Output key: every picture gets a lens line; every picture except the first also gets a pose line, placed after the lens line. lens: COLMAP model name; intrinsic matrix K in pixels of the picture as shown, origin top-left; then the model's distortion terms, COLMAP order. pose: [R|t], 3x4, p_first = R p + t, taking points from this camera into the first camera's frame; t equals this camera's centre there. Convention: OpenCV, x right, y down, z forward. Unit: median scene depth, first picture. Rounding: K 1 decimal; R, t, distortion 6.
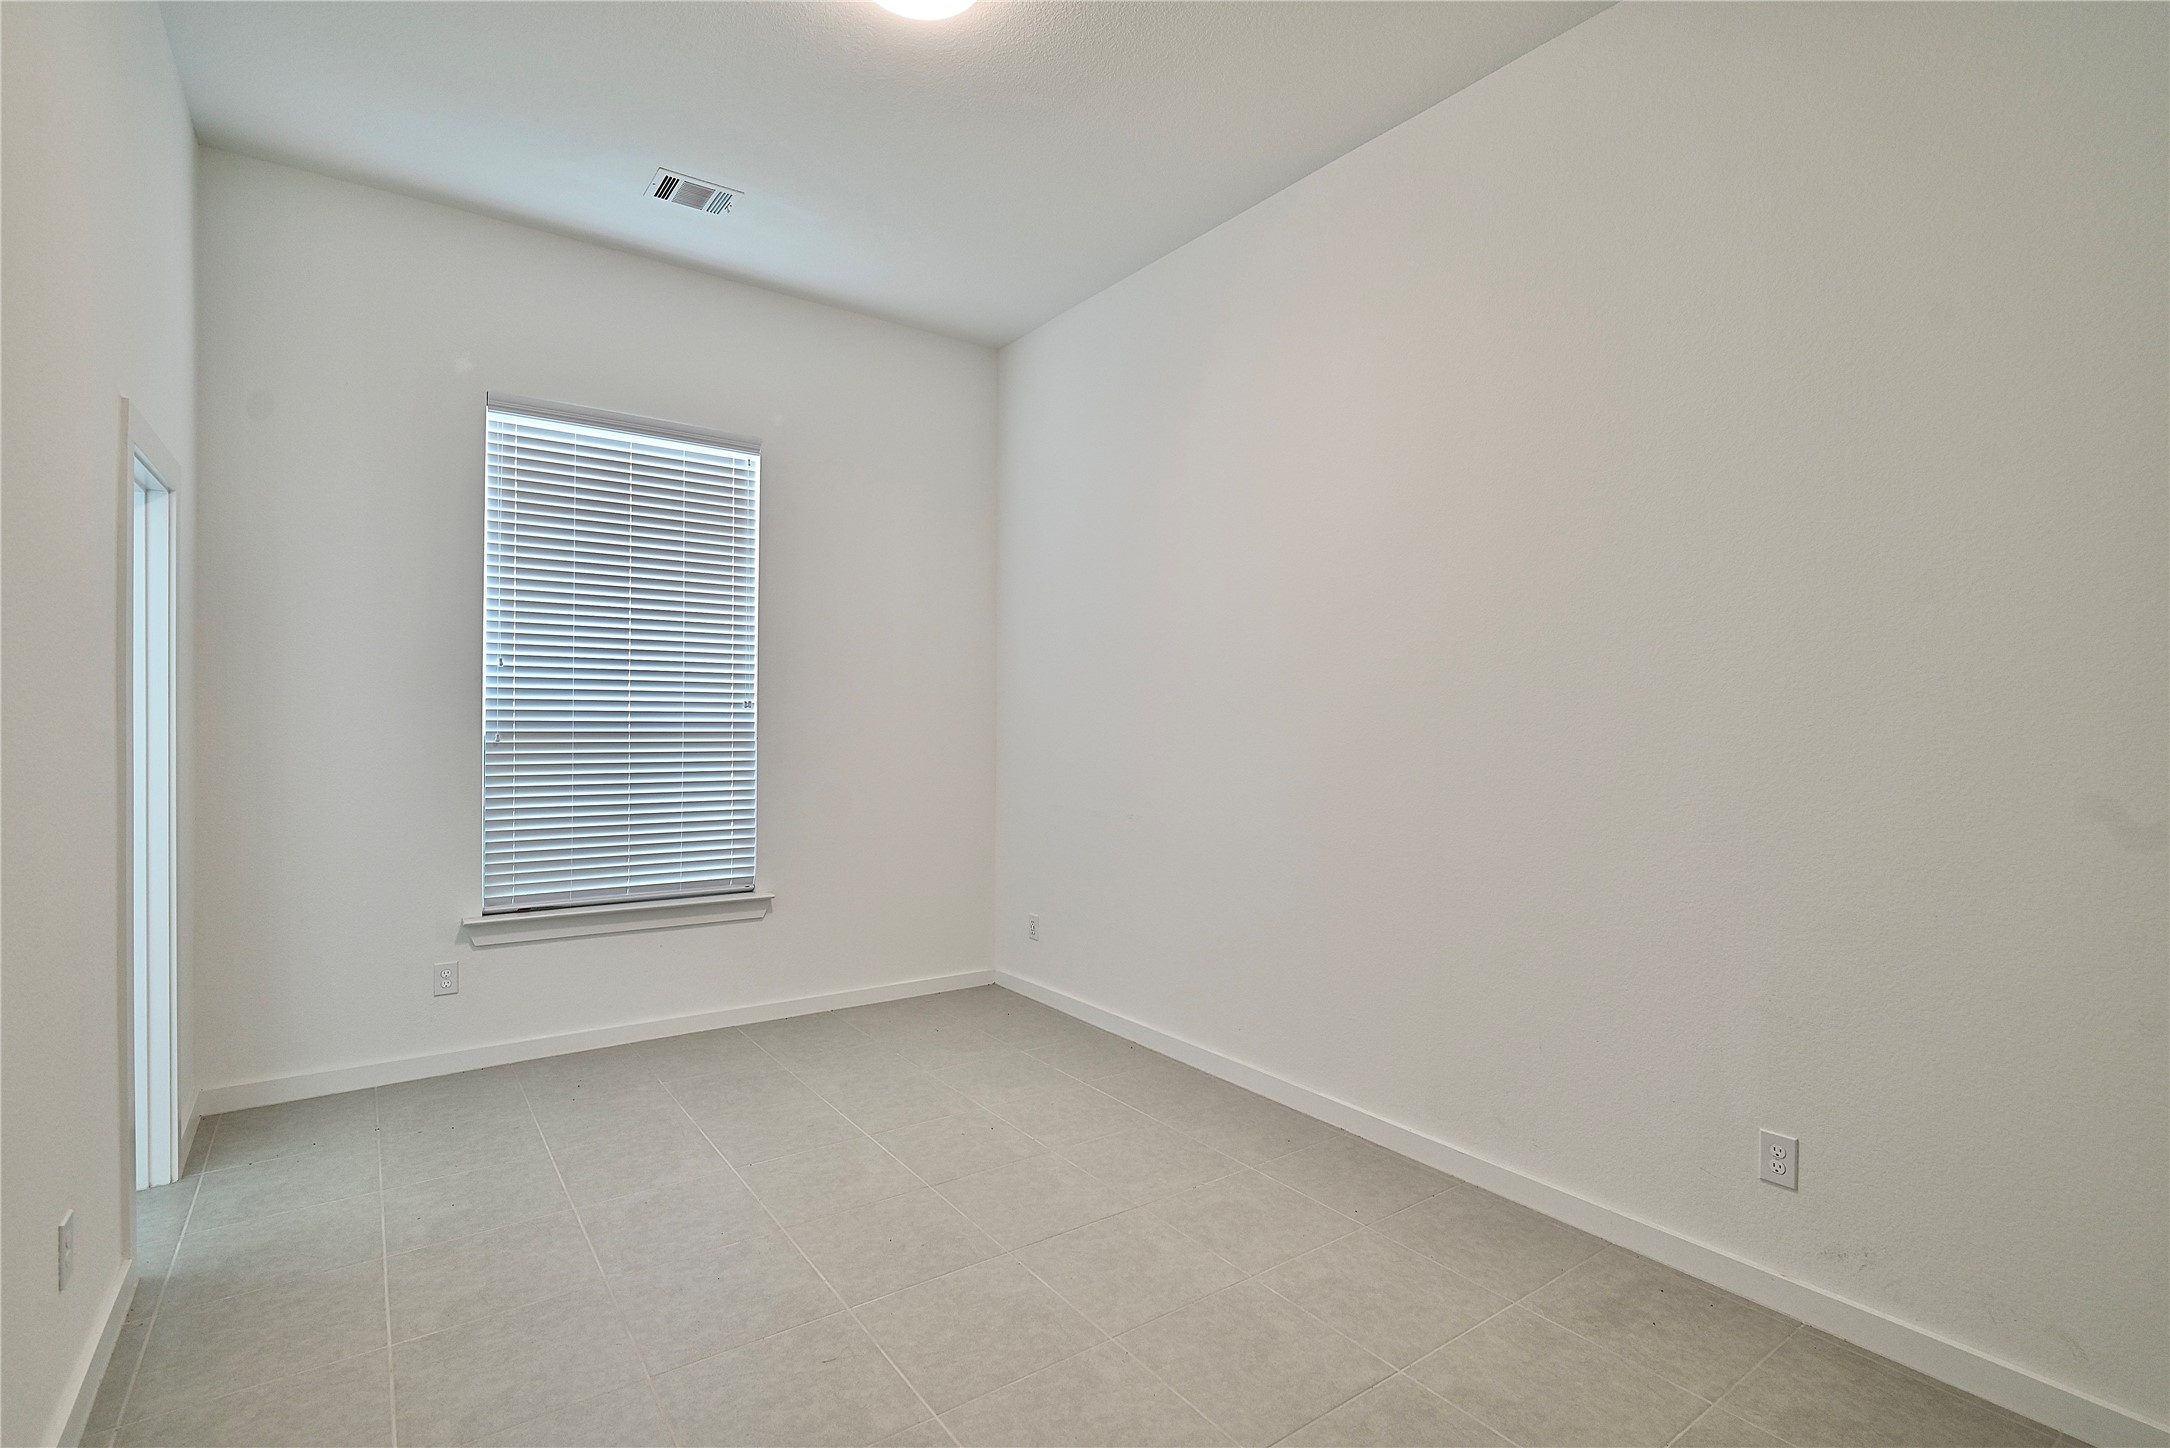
lens RADIAL K [[1018.0, 0, 1077.5], [0, 1018.0, 721.2], [0, 0, 1]] dist [-0.005672, -0.003054]
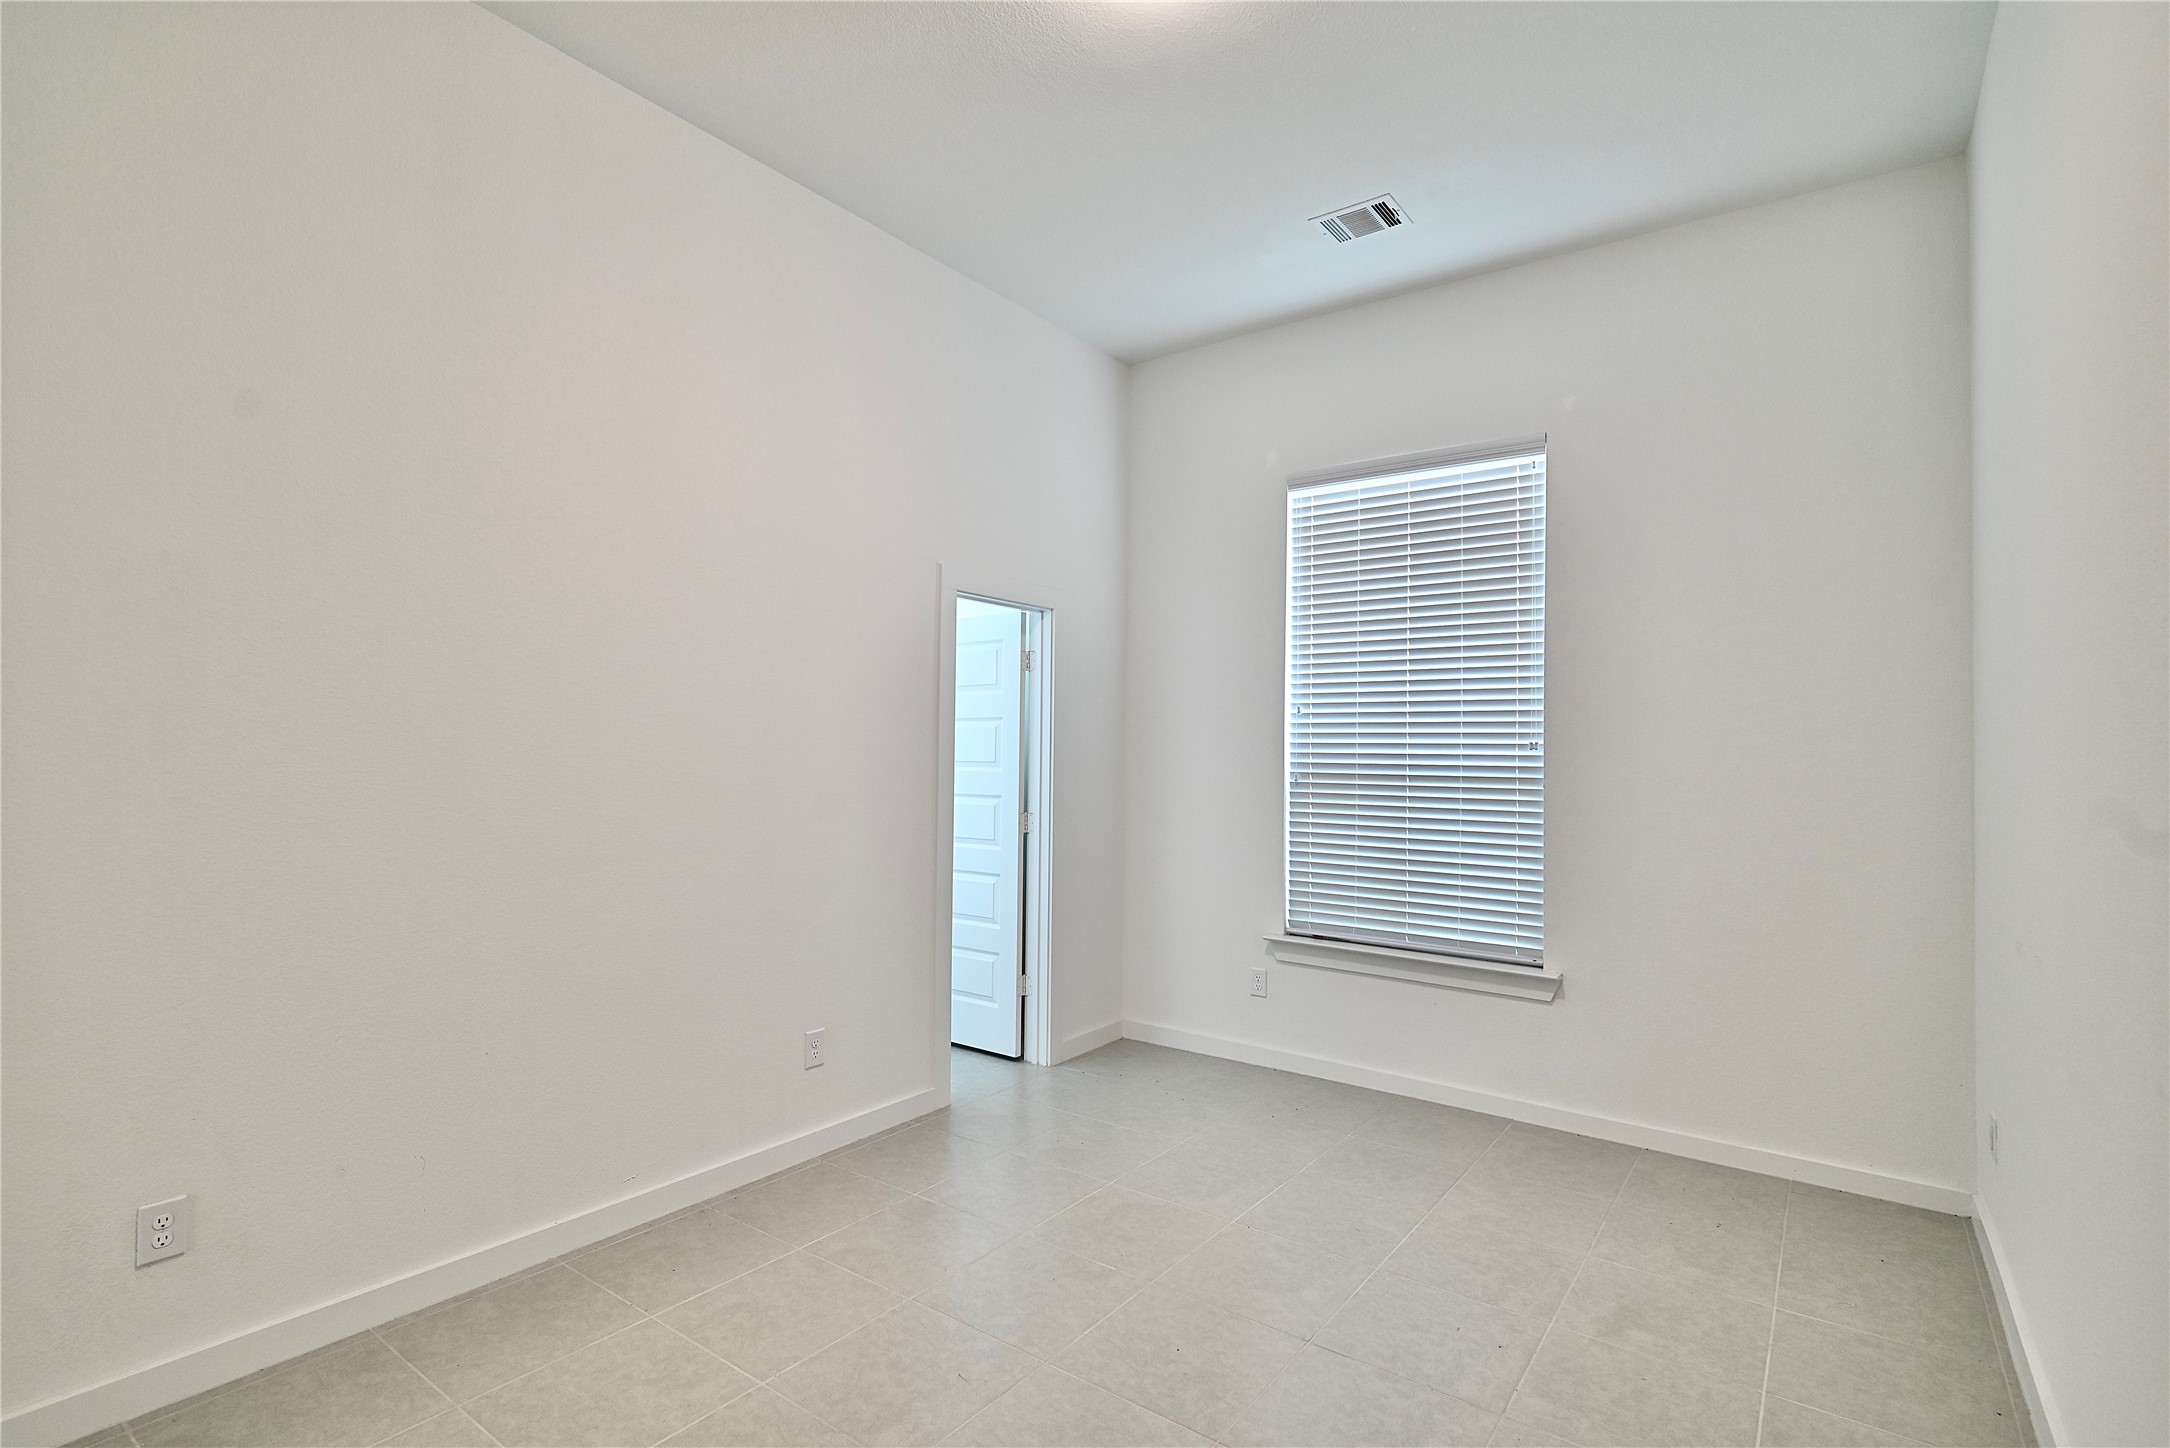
lens RADIAL K [[1018.0, 0, 1076.6], [0, 1018.0, 730.6], [0, 0, 1]] dist [-0.005672, -0.003054]
pose [[0.293857, -0.028133, -0.955435, 0.423484], [-0.014219, 0.999328, -0.033799, 0.005680], [0.955744, 0.023517, 0.293260, 0.427294]]
